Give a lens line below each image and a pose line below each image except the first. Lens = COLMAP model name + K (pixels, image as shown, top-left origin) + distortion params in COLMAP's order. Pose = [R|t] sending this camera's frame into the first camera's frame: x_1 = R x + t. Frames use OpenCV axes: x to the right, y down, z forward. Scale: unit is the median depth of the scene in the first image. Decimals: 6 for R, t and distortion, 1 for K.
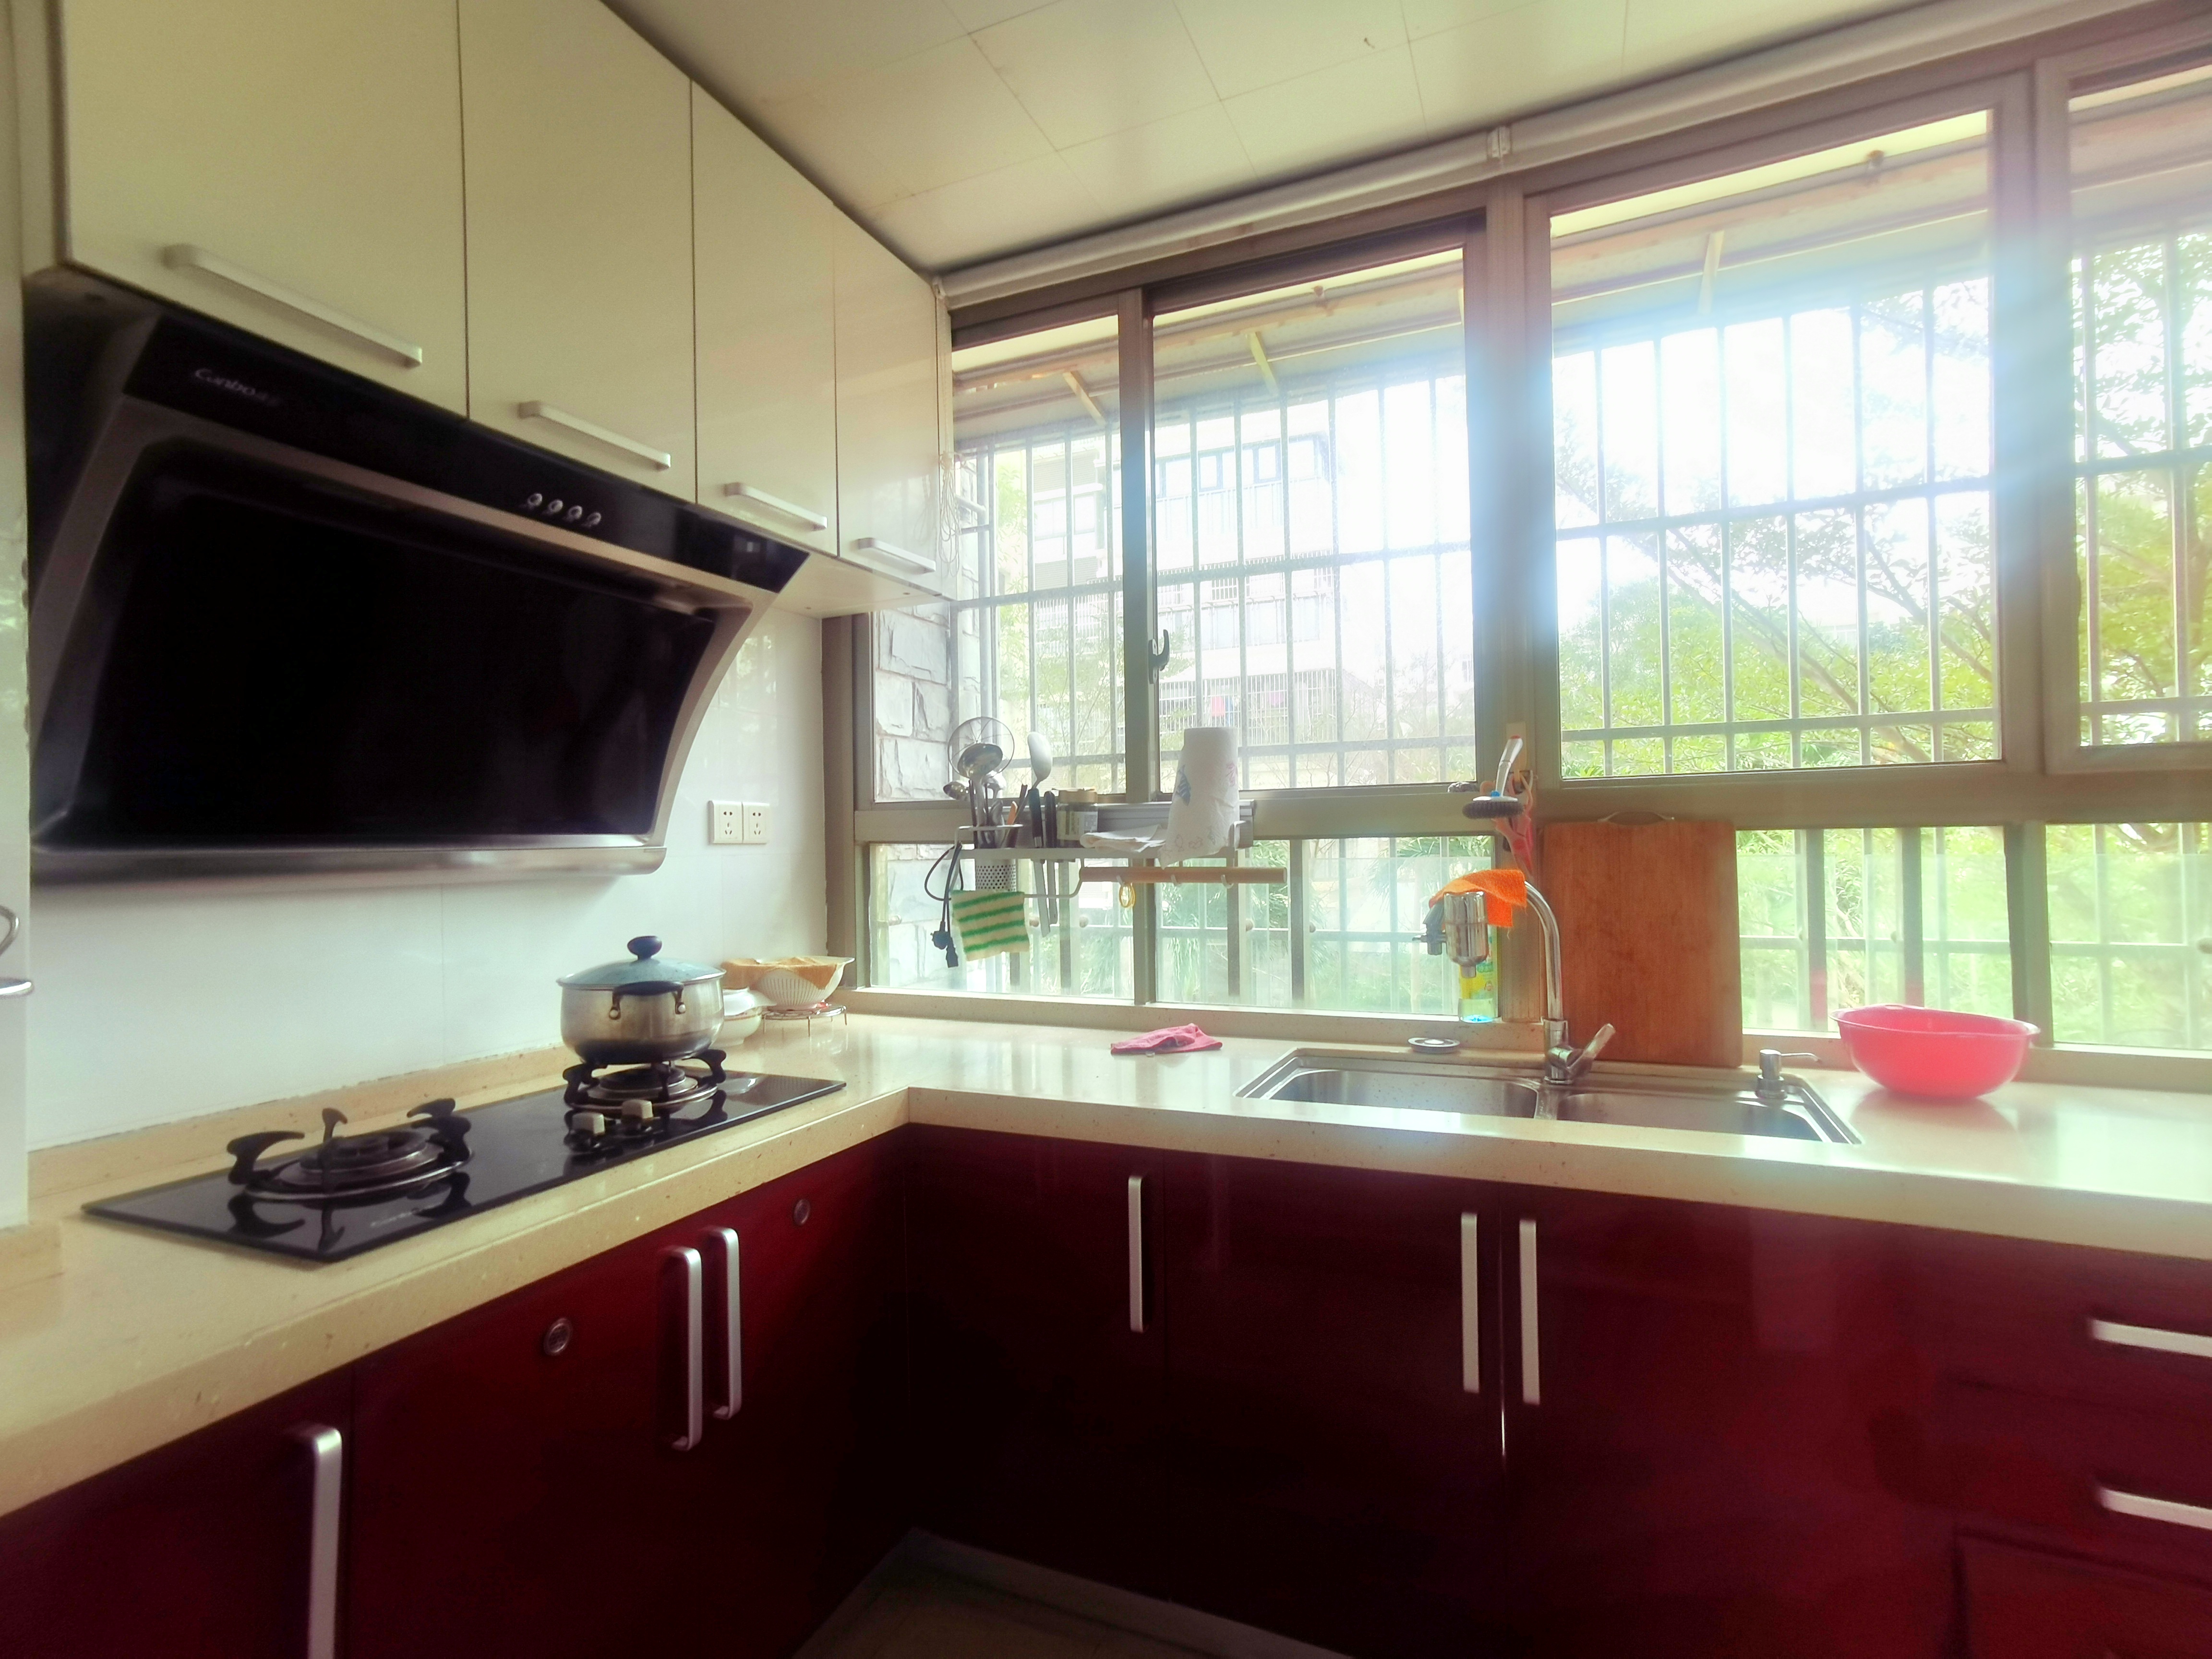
lens RADIAL K [[1070.9, 0, 1097.7], [0, 1070.9, 834.6], [0, 0, 1]] dist [-0.002040, 0.000355]
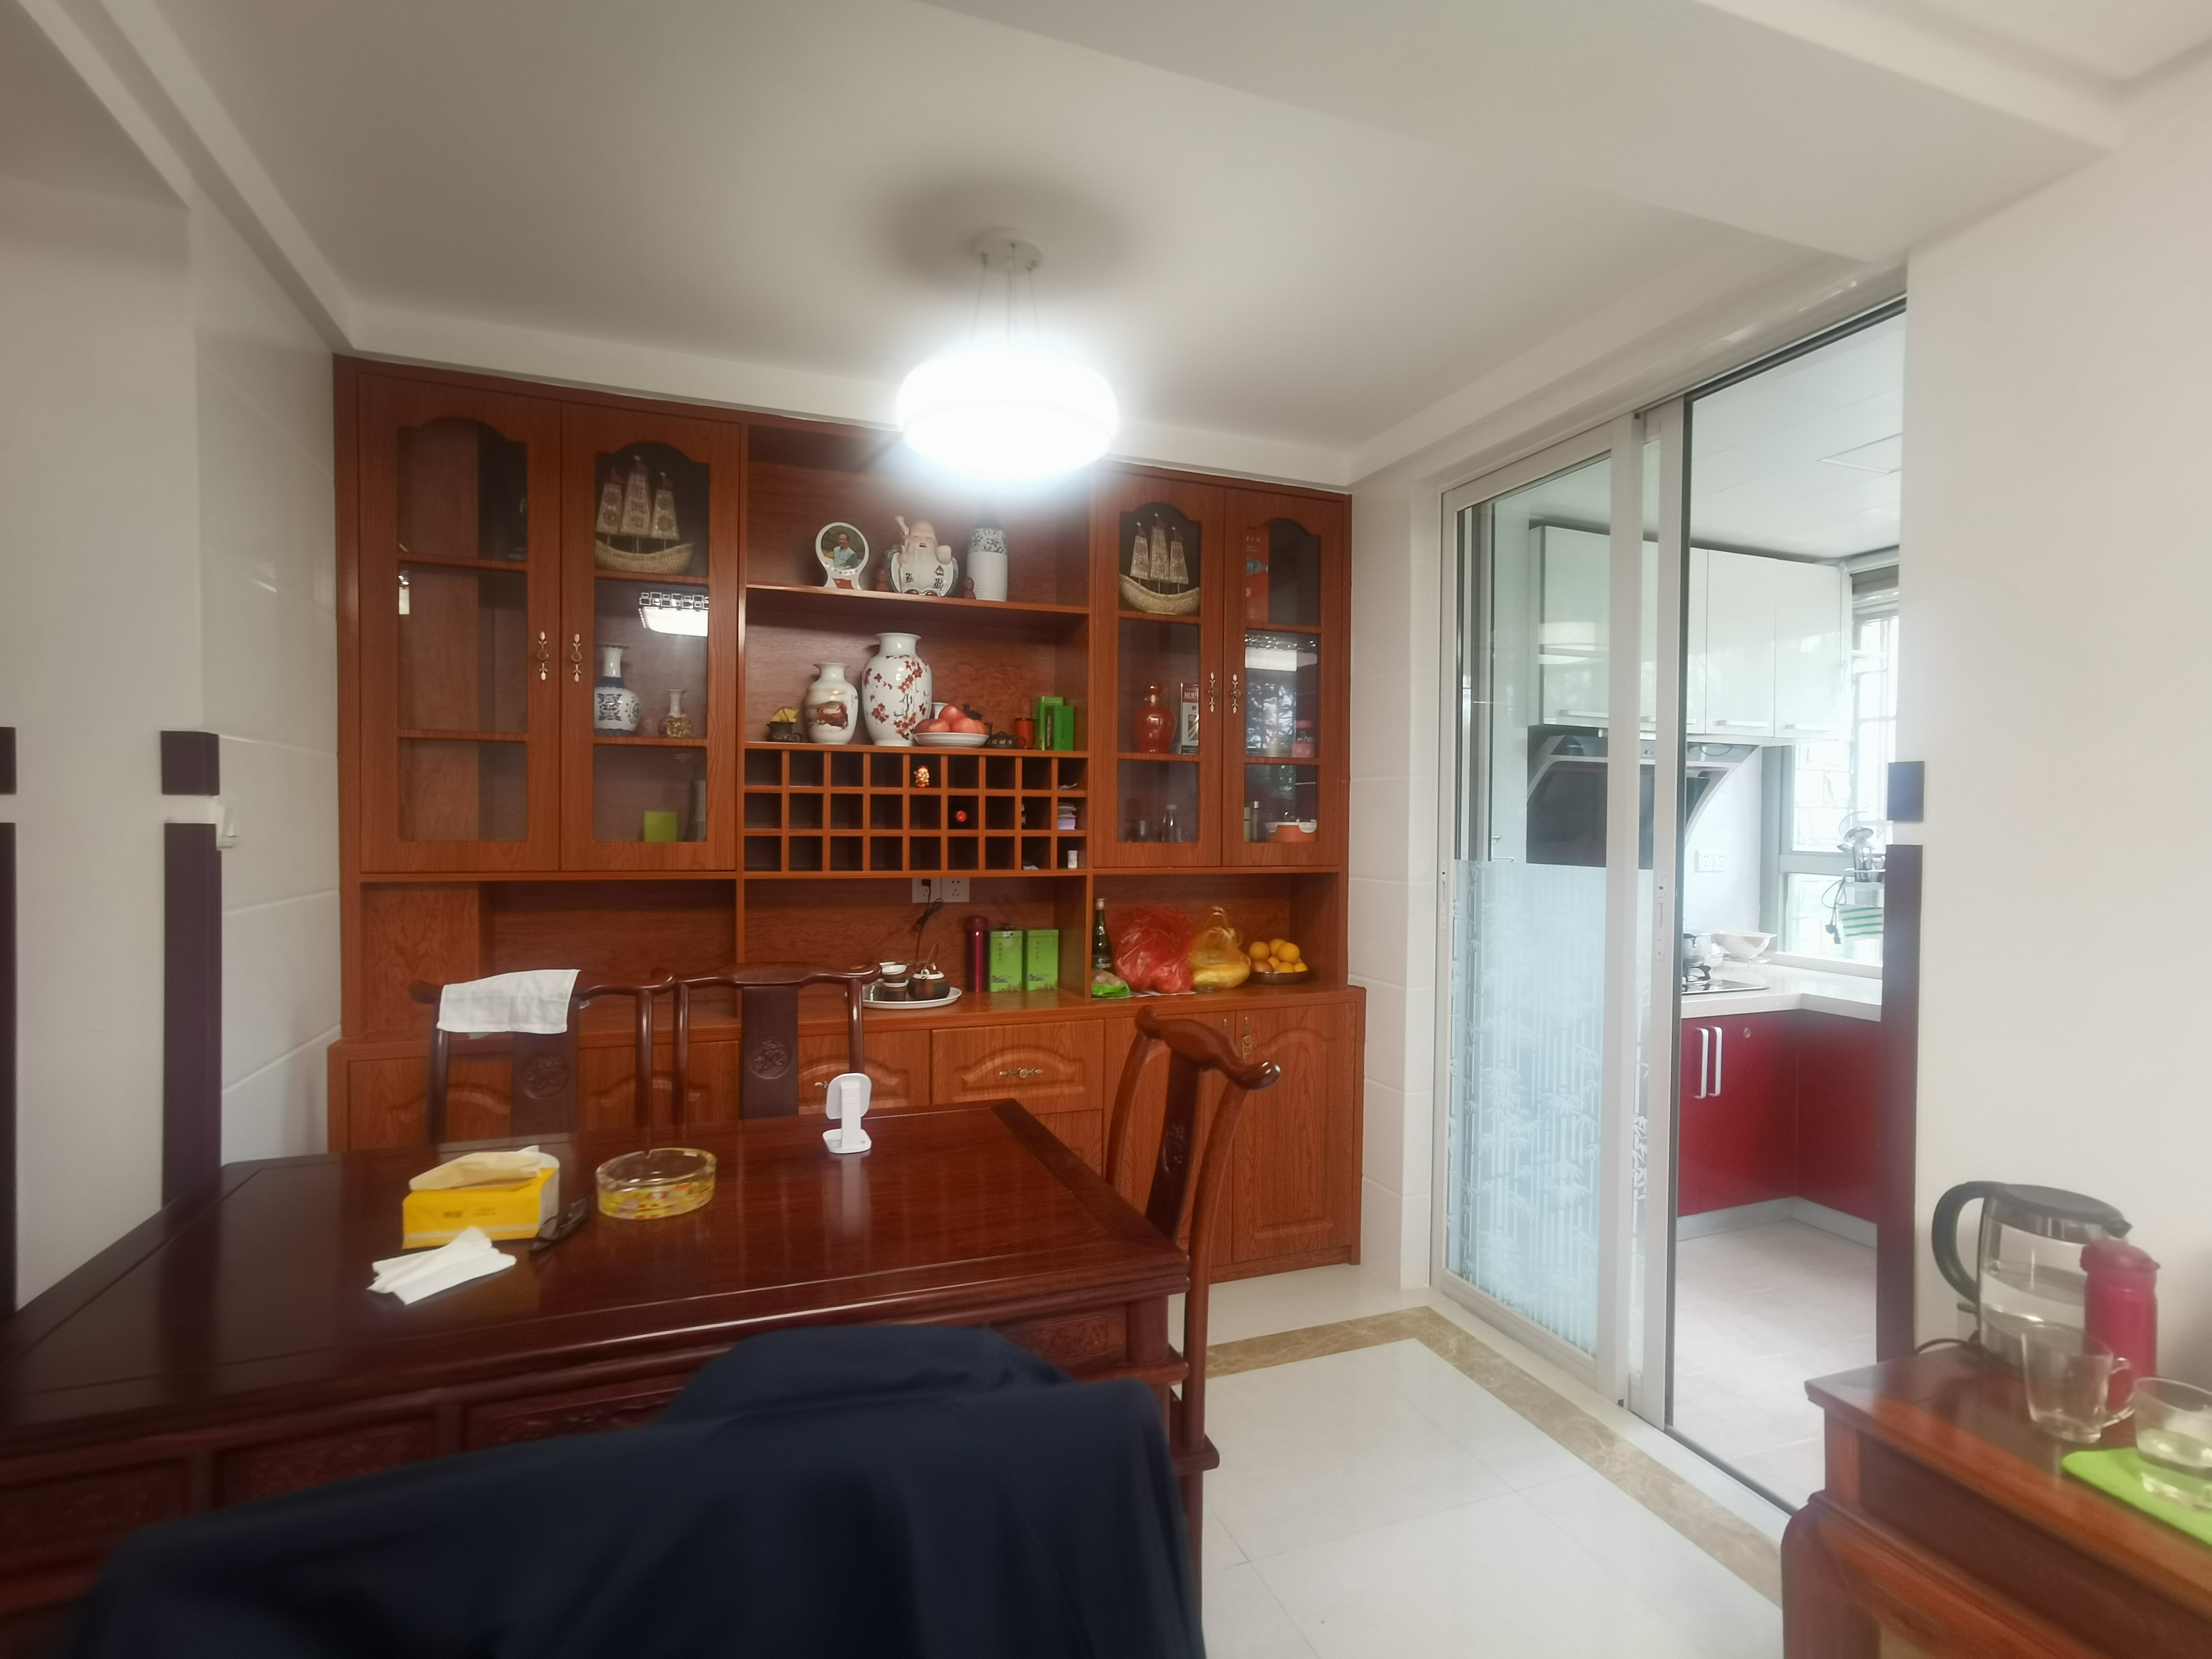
lens RADIAL K [[1070.9, 0, 1085.0], [0, 1070.9, 833.7], [0, 0, 1]] dist [-0.002040, 0.000355]
pose [[0.695777, 0.034693, -0.717419, 0.283014], [-0.011132, 0.999234, 0.037525, -0.124336], [0.718172, -0.018123, 0.695630, -1.232138]]
